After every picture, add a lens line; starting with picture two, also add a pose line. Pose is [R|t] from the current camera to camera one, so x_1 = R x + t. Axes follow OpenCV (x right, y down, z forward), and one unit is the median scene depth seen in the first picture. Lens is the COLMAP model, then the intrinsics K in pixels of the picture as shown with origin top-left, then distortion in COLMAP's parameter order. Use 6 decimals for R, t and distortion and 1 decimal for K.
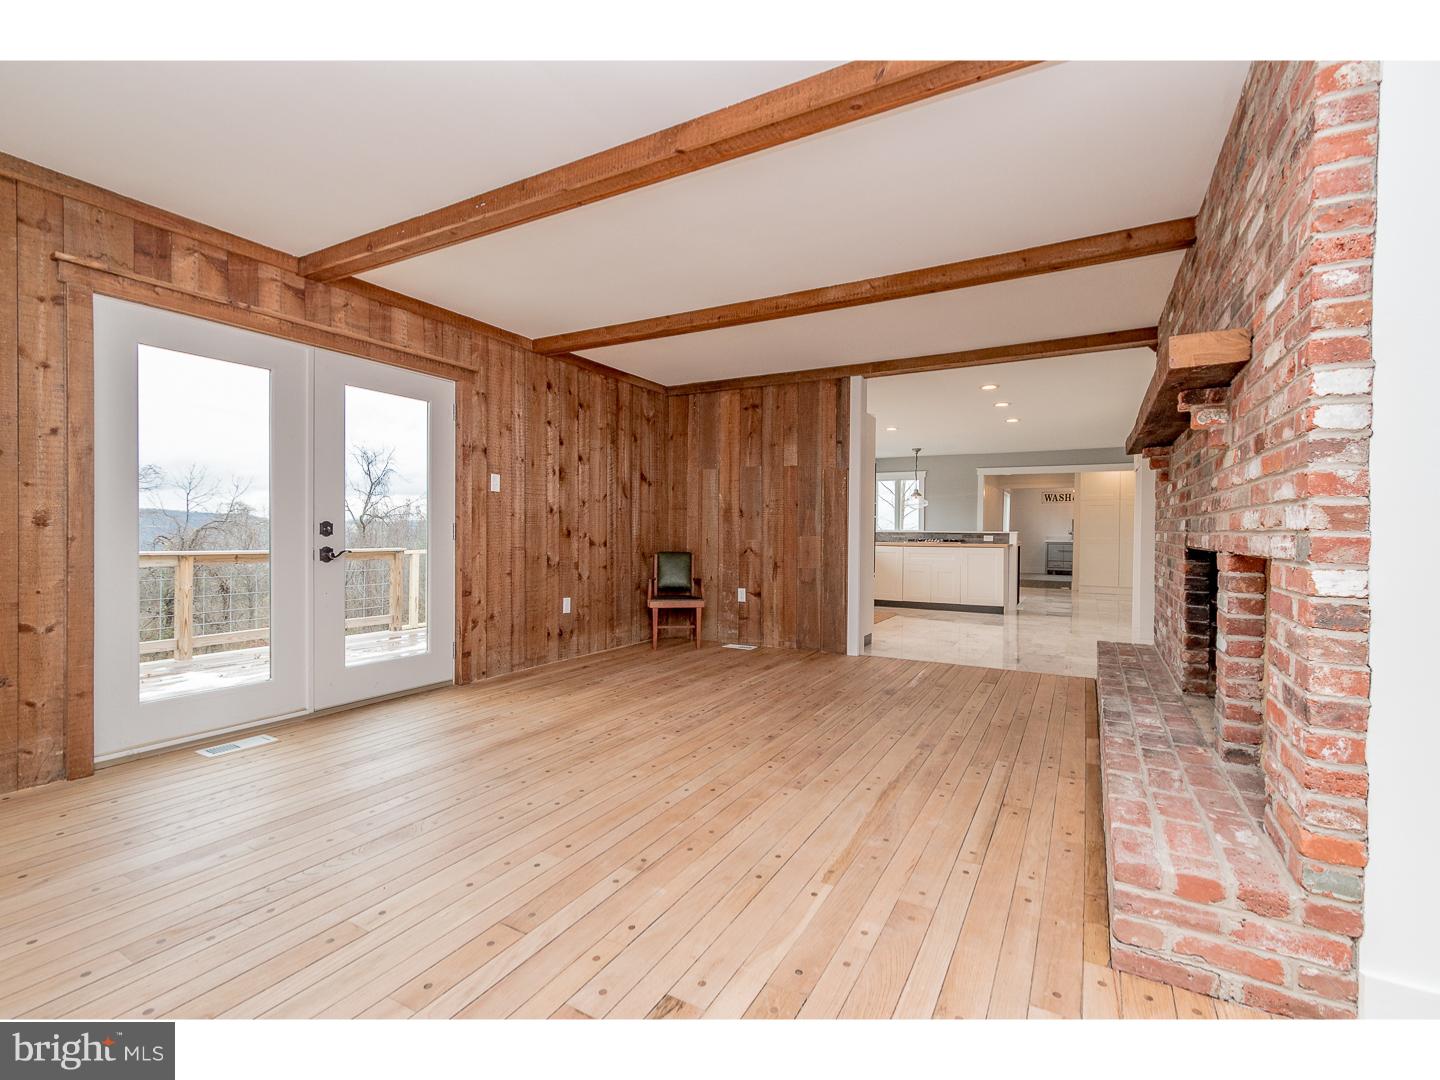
lens RADIAL K [[644.8, 0, 727.6], [0, 644.8, 541.6], [0, 0, 1]] dist [0.000947, -0.000288]
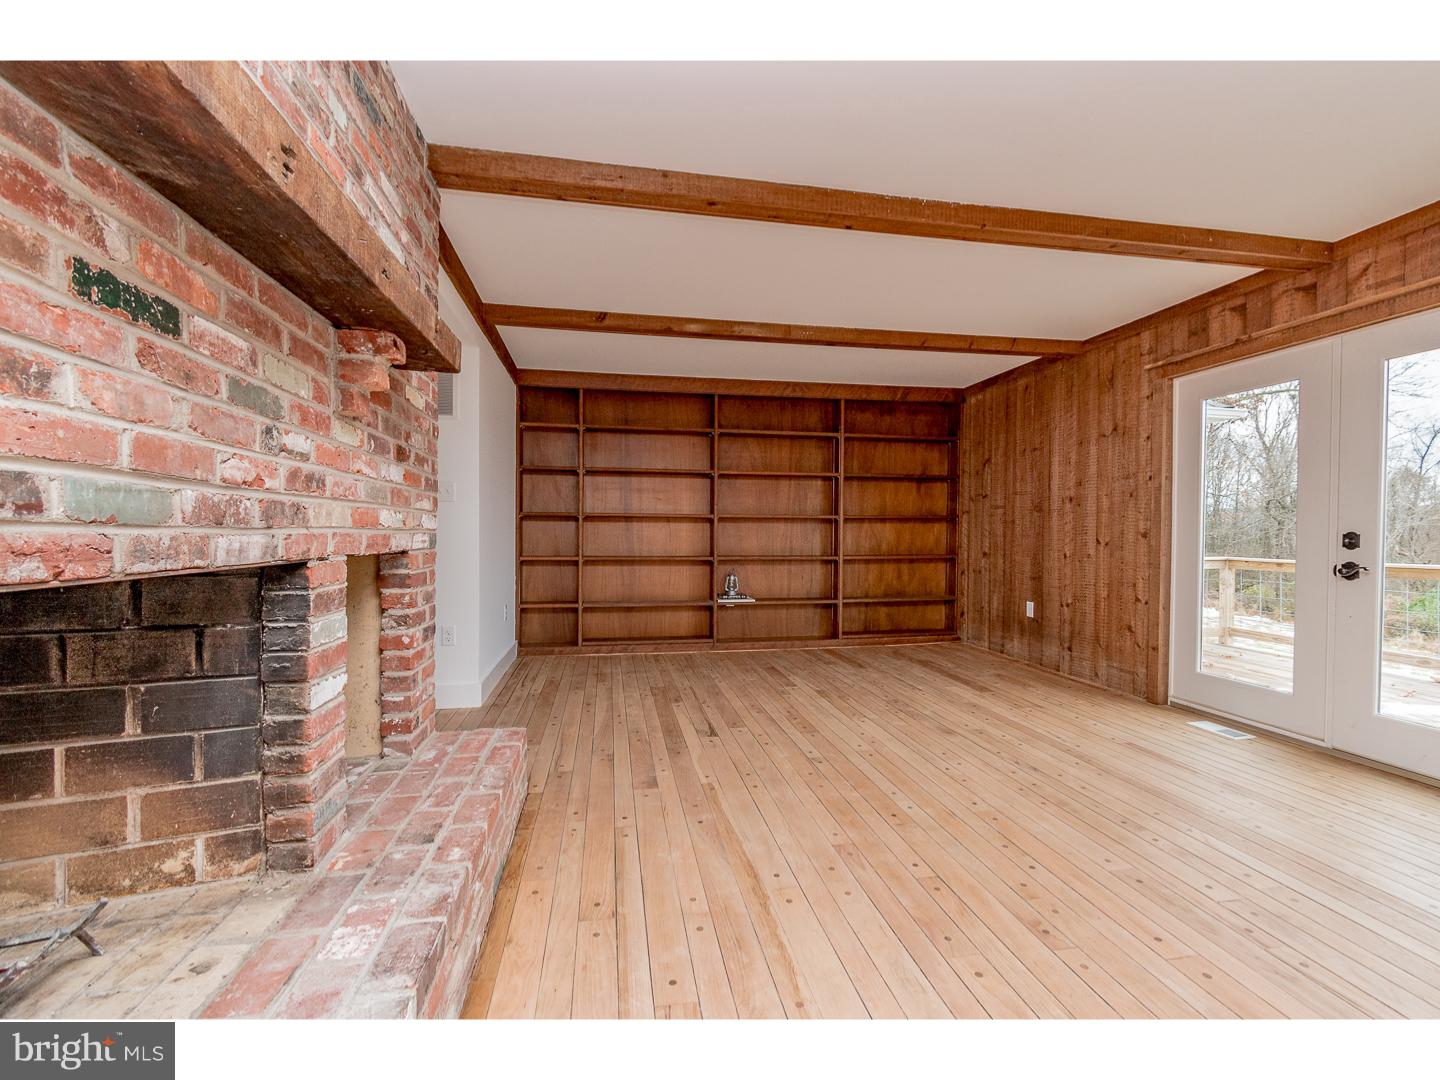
lens RADIAL K [[644.8, 0, 727.6], [0, 644.8, 541.6], [0, 0, 1]] dist [0.000947, -0.000288]
pose [[-0.769427, -0.005050, -0.638715, 0.848712], [-0.024694, 0.999456, 0.021845, -0.026161], [0.638257, 0.032580, -0.769133, 1.737510]]
